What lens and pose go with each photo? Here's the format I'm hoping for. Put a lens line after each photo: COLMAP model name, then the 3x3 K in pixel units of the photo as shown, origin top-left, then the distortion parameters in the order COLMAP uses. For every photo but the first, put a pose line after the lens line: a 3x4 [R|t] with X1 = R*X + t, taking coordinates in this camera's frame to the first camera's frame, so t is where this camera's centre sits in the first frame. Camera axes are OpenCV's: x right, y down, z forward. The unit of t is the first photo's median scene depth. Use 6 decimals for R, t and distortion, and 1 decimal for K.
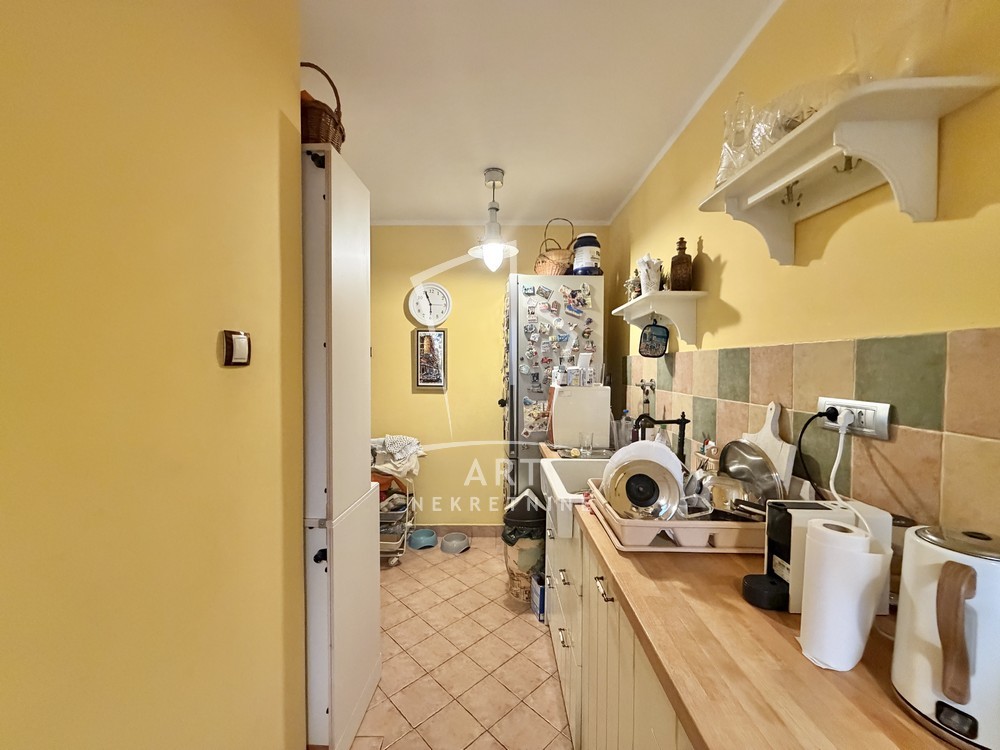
lens RADIAL K [[400.4, 0, 493.2], [0, 400.4, 376.4], [0, 0, 1]] dist [0.002637, -0.000210]
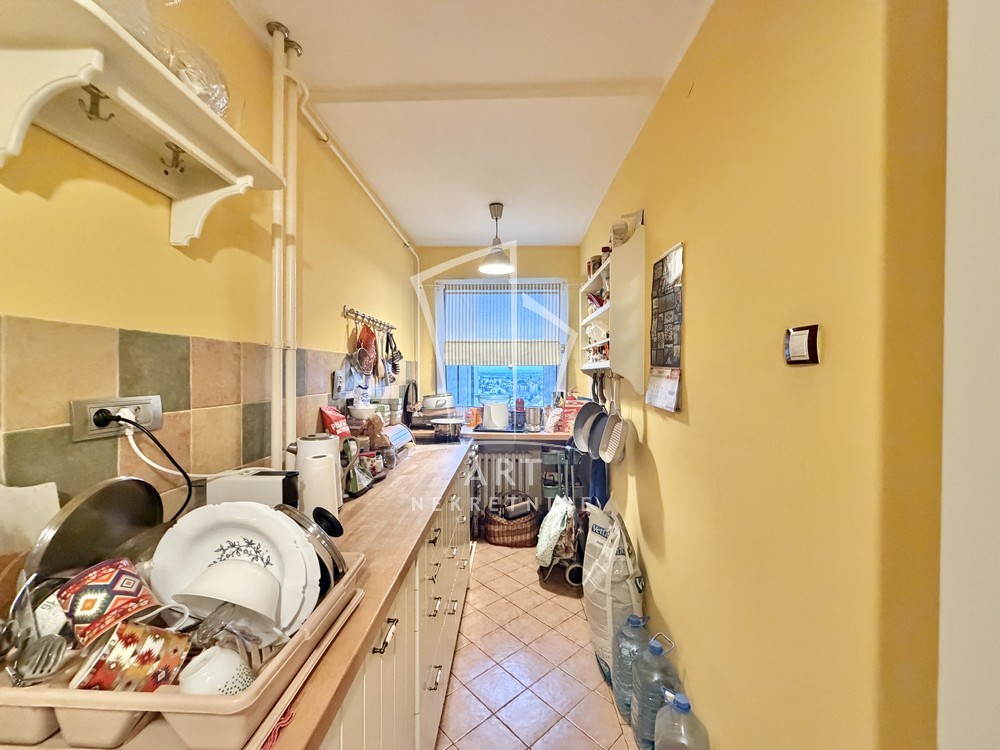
lens RADIAL K [[400.4, 0, 493.2], [0, 400.4, 376.4], [0, 0, 1]] dist [0.002637, -0.000210]
pose [[-0.999429, -0.008210, 0.032781, 0.038884], [-0.007047, 0.999347, 0.035445, -0.026183], [-0.033051, 0.035194, -0.998834, 1.966462]]
